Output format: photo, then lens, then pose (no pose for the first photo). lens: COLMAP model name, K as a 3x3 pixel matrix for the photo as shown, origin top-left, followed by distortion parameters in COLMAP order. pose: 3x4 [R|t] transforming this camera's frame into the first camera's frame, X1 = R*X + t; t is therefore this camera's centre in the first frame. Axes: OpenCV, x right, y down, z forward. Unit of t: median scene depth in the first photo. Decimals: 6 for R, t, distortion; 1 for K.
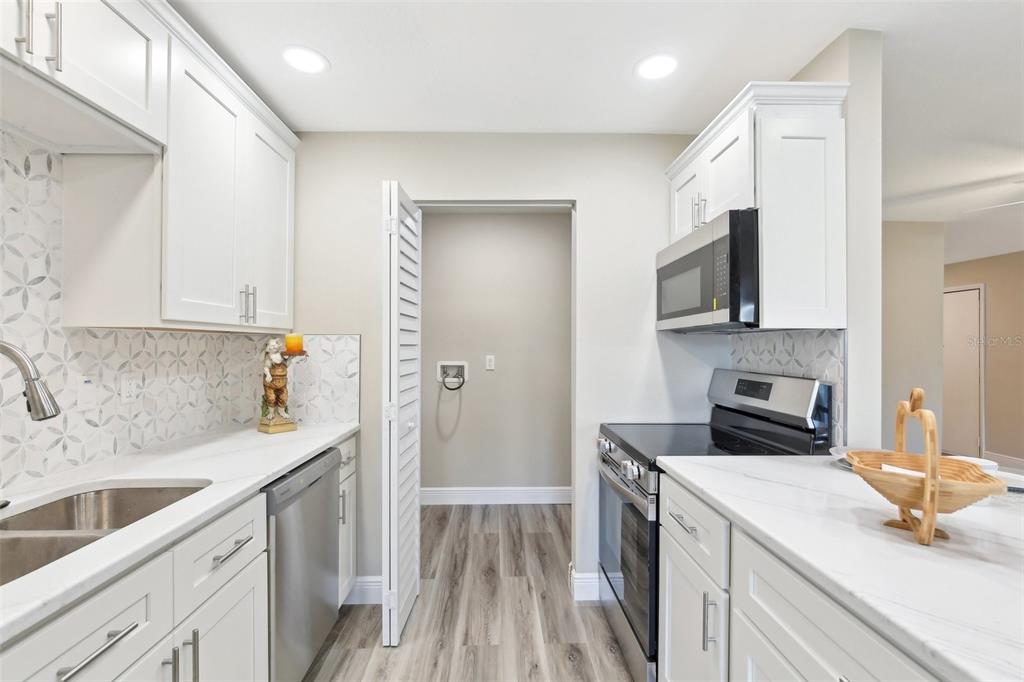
lens RADIAL K [[473.0, 0, 506.0], [0, 473.0, 346.6], [0, 0, 1]] dist [-0.004525, 0.000917]
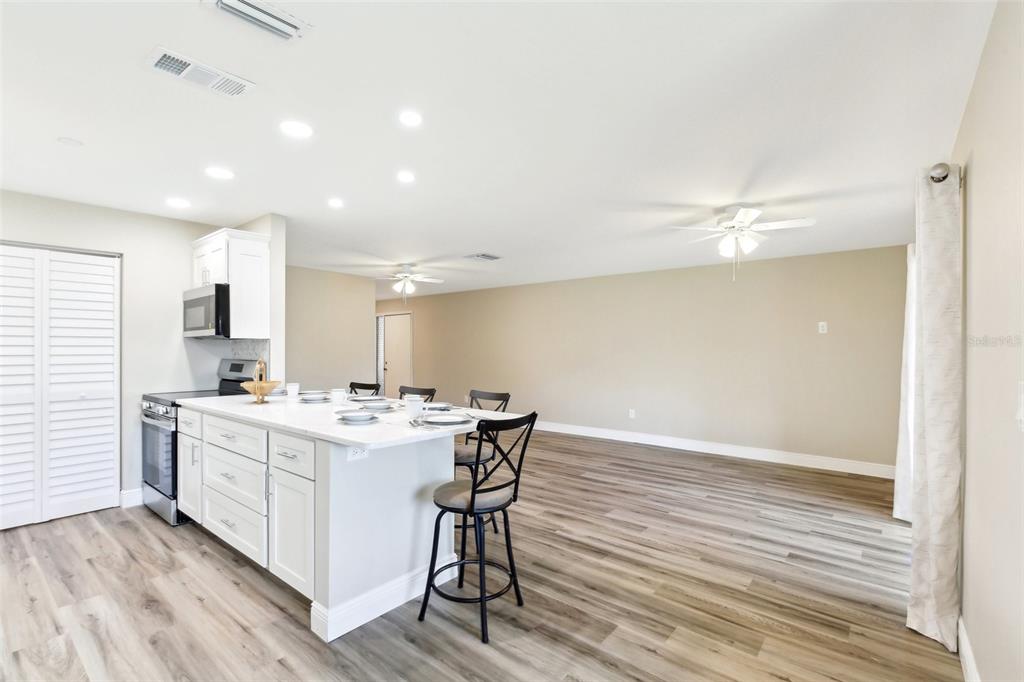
lens RADIAL K [[473.0, 0, 506.0], [0, 473.0, 346.6], [0, 0, 1]] dist [-0.004525, 0.000917]
pose [[0.660634, -0.002121, 0.750705, -0.203544], [0.002943, 0.999996, 0.000235, 0.003097], [-0.750702, 0.002055, 0.660638, -1.067883]]
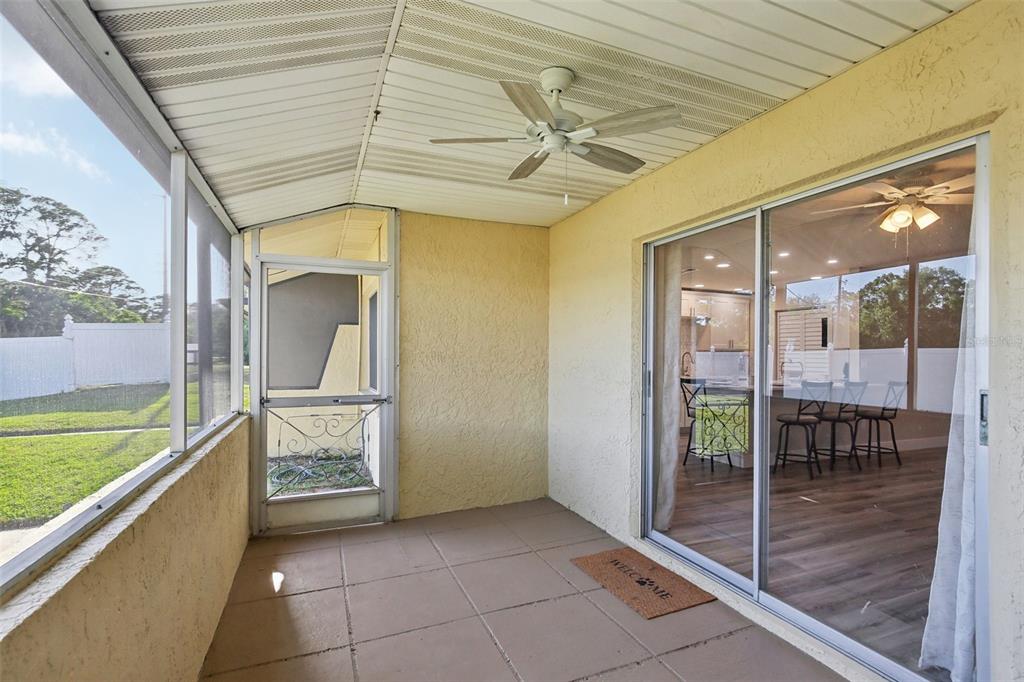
lens RADIAL K [[473.0, 0, 506.0], [0, 473.0, 346.6], [0, 0, 1]] dist [-0.004525, 0.000917]
pose [[0.351250, -0.015028, -0.936161, 2.486257], [-0.011768, 0.999721, -0.020463, 0.044601], [0.936208, 0.018204, 0.350976, -2.168037]]
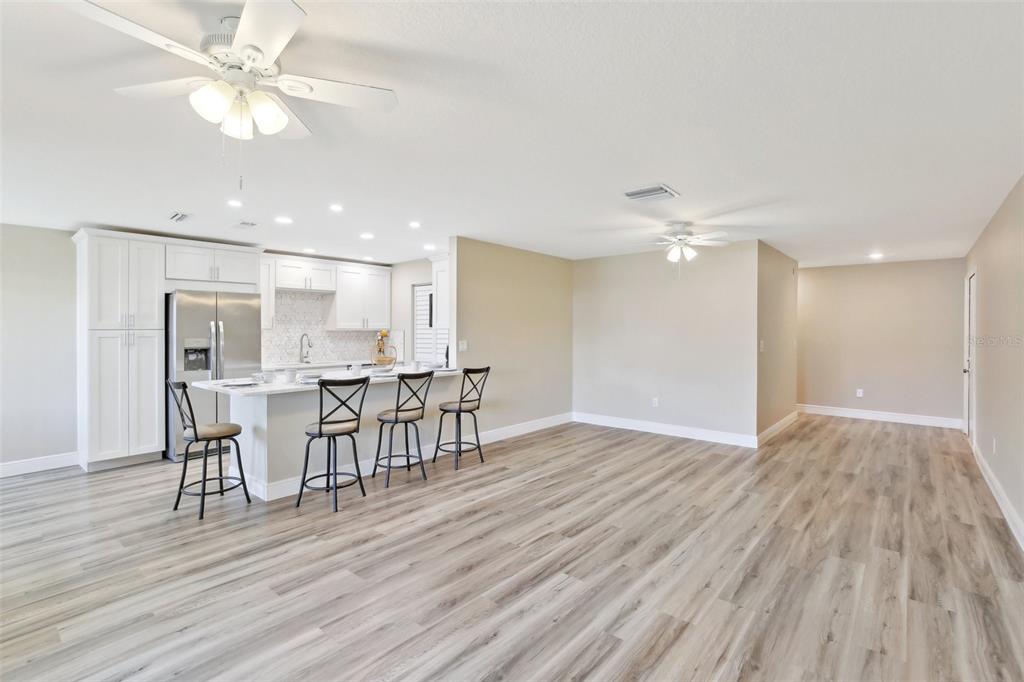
lens RADIAL K [[470.7, 0, 510.9], [0, 470.7, 335.9], [0, 0, 1]] dist [-0.003297, 0.000155]
pose [[0.743816, 0.001852, -0.668382, 2.425275], [0.002095, 0.999985, 0.005103, -0.003416], [0.668381, -0.005196, 0.743801, -0.832078]]
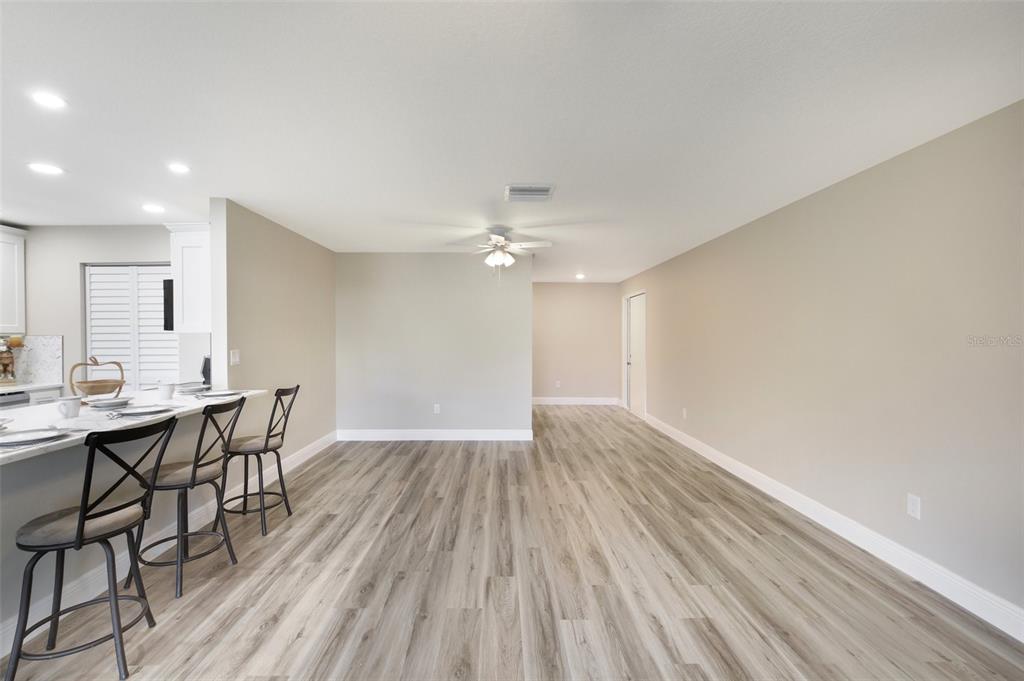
lens RADIAL K [[464.6, 0, 502.5], [0, 464.6, 345.5], [0, 0, 1]] dist [-0.002064, -0.000080]
pose [[0.999767, -0.006785, -0.020499, 1.614203], [0.007168, 0.999800, 0.018689, -0.007587], [0.020368, -0.018831, 0.999615, -0.854180]]
